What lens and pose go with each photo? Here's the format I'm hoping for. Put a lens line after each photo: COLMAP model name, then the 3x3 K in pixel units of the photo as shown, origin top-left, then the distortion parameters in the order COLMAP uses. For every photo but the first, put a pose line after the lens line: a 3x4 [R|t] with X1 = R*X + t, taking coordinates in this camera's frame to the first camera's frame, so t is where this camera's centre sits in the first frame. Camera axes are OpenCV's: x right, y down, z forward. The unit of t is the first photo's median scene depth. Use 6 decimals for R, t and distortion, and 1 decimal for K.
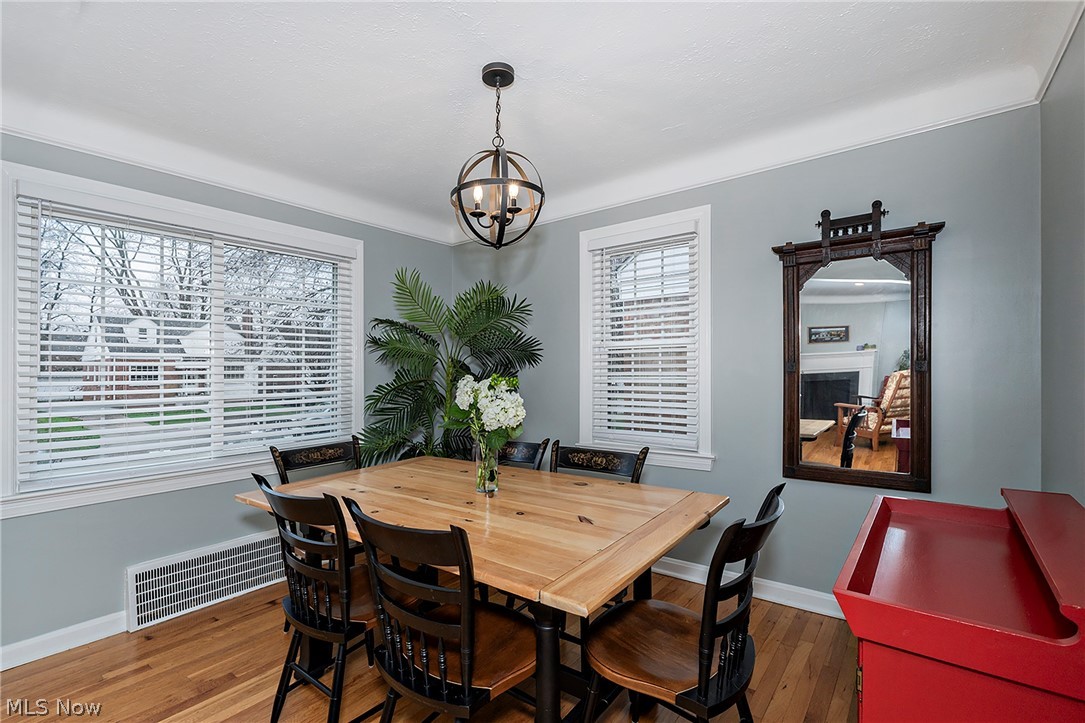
lens RADIAL K [[514.5, 0, 534.7], [0, 514.5, 369.8], [0, 0, 1]] dist [0.009320, -0.003883]
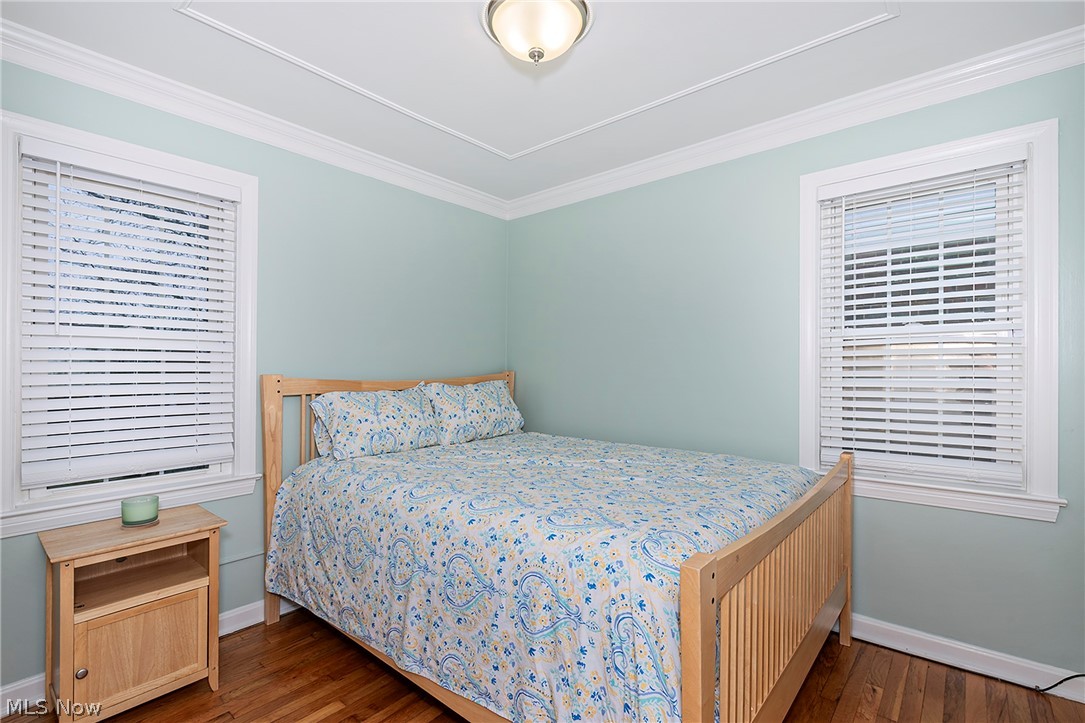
lens RADIAL K [[514.5, 0, 542.2], [0, 514.5, 367.9], [0, 0, 1]] dist [0.009320, -0.003883]
pose [[0.998685, 0.005833, -0.050939, -0.270603], [-0.005835, 0.999983, 0.000114, 0.002708], [0.050939, 0.000183, 0.998702, 0.285419]]
